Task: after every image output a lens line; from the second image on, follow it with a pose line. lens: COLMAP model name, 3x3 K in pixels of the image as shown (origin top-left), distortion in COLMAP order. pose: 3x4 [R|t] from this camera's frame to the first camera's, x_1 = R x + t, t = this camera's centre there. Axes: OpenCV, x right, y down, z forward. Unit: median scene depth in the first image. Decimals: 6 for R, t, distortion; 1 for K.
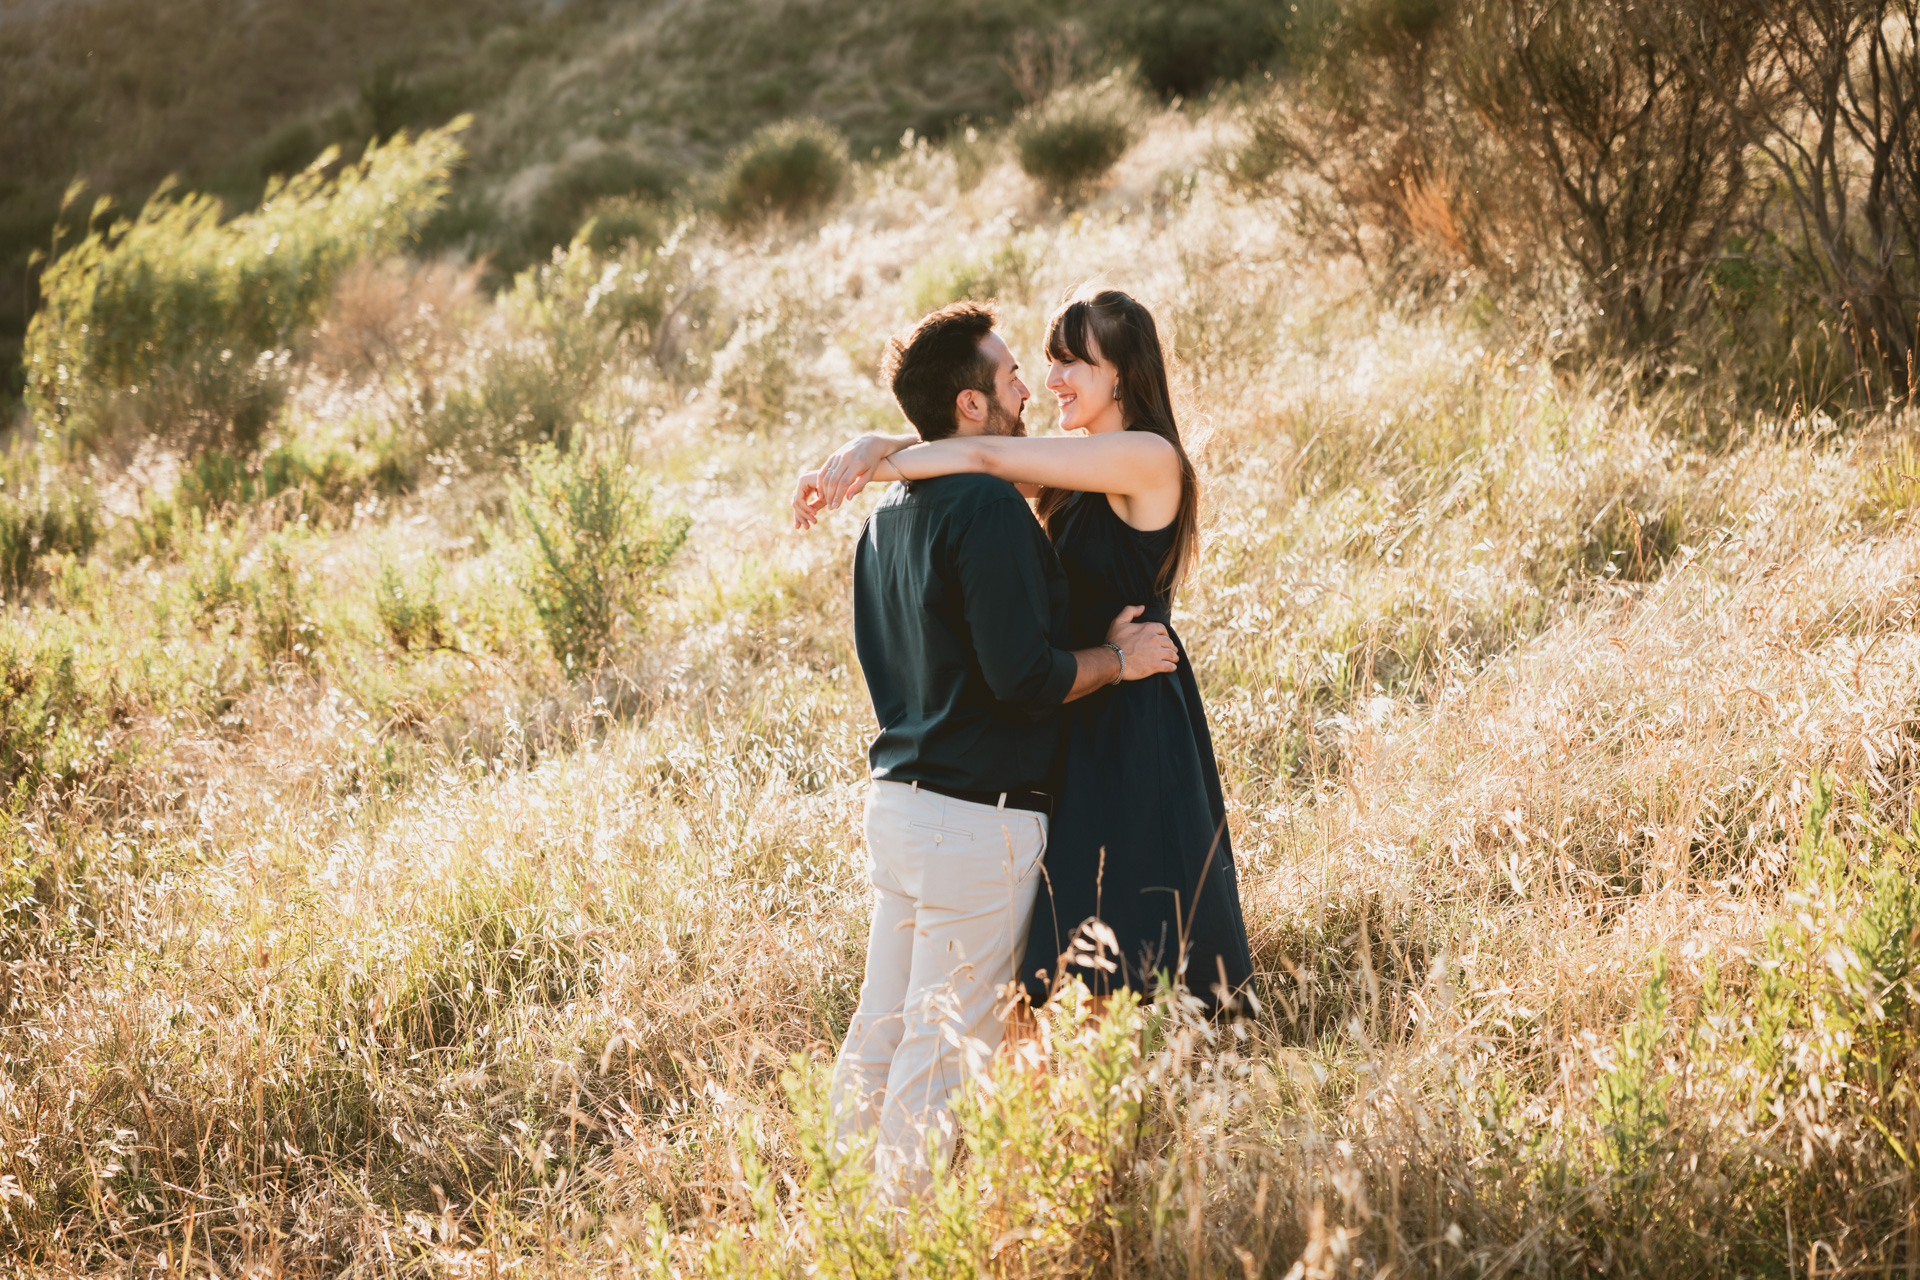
lens RADIAL K [[3876.3, 0, 960.0], [0, 3876.3, 640.0], [0, 0, 1]] dist [0.563908, -0.007360]
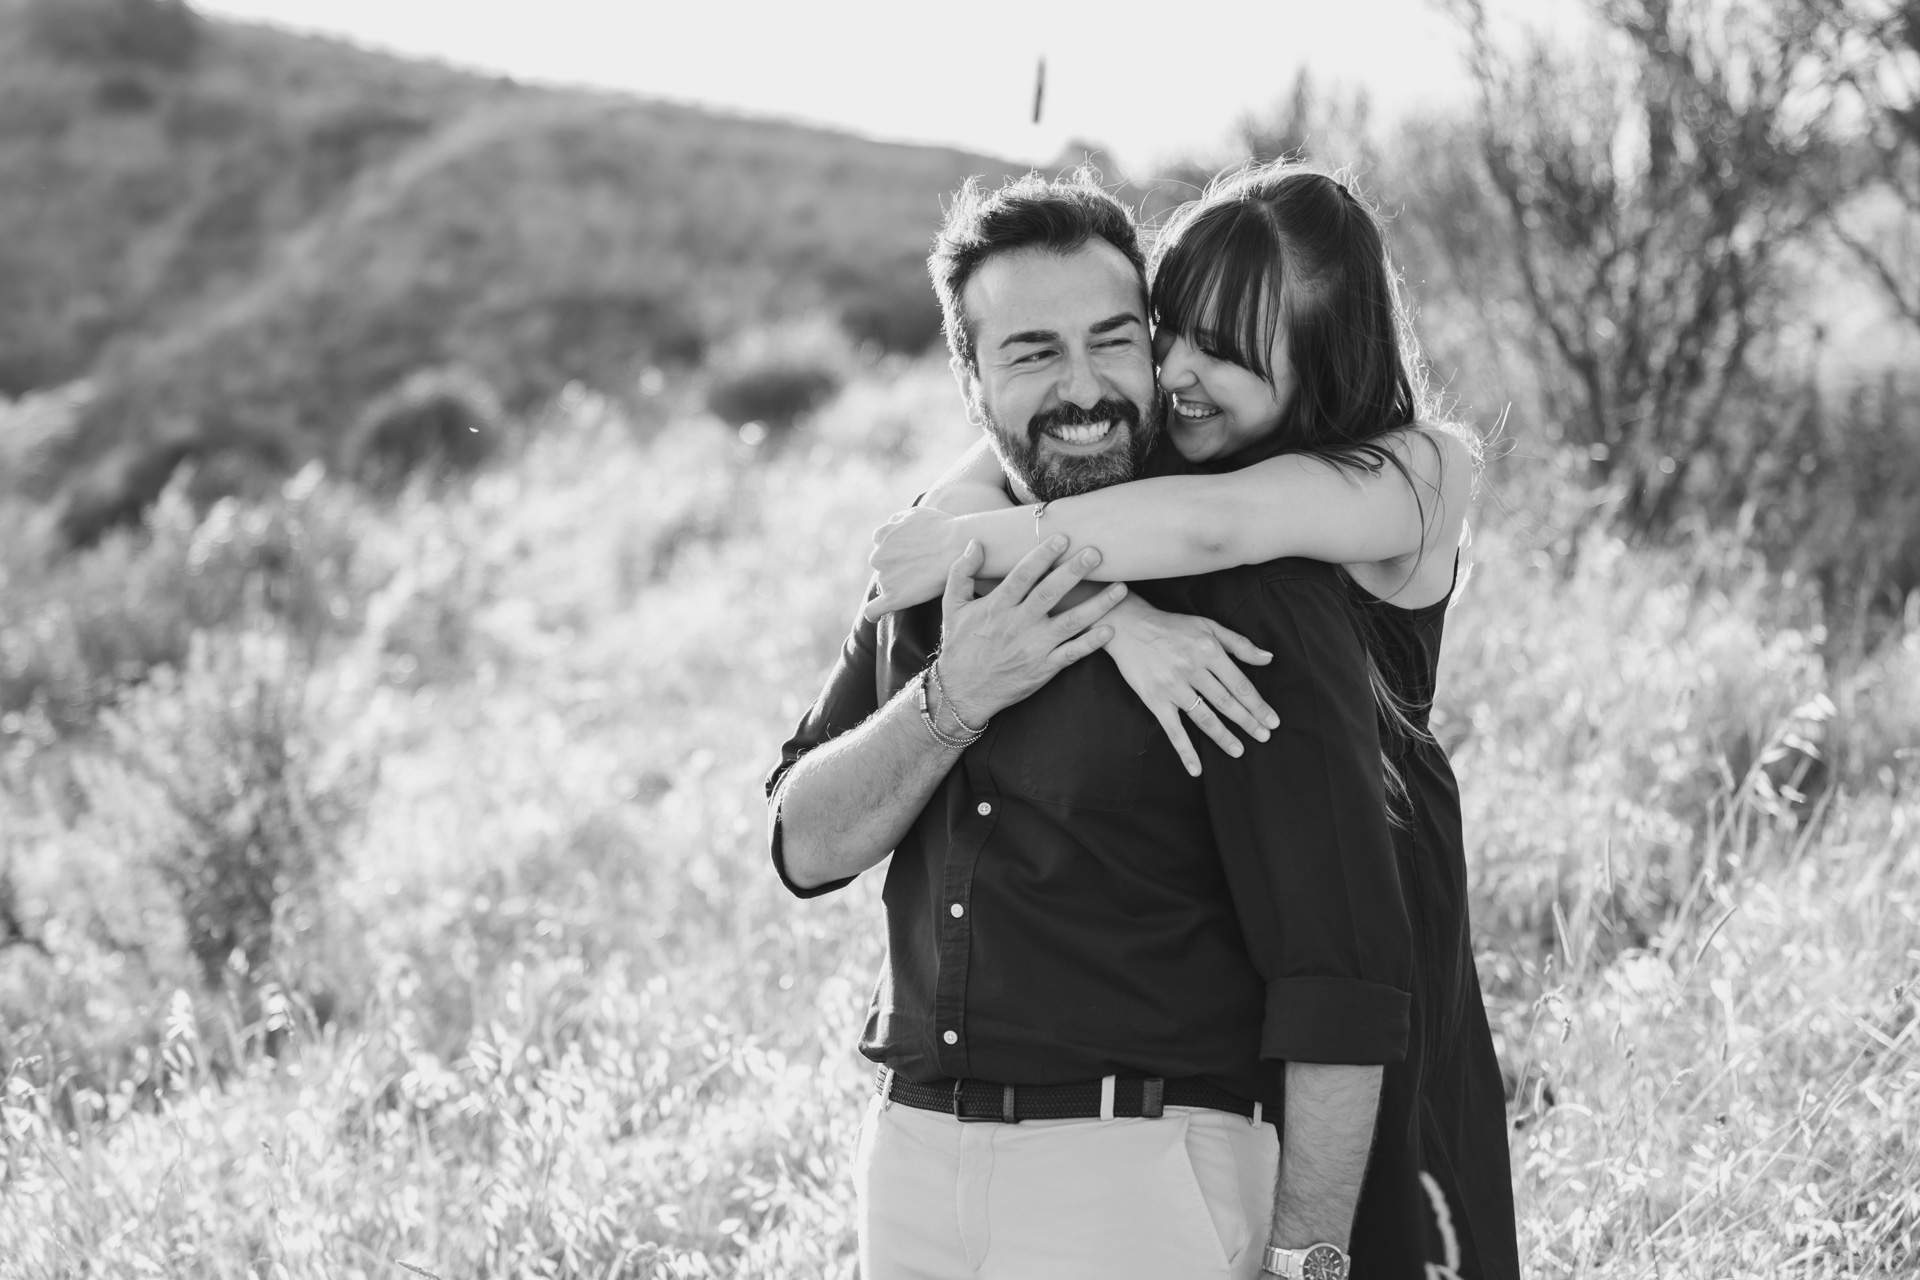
lens RADIAL K [[3876.3, 0, 960.0], [0, 3876.3, 640.0], [0, 0, 1]] dist [0.563908, -0.007360]
pose [[0.994456, 0.002488, 0.105125, -0.021159], [0.006937, 0.995990, -0.089192, 0.006467], [-0.104925, 0.089427, 0.990451, 0.139995]]
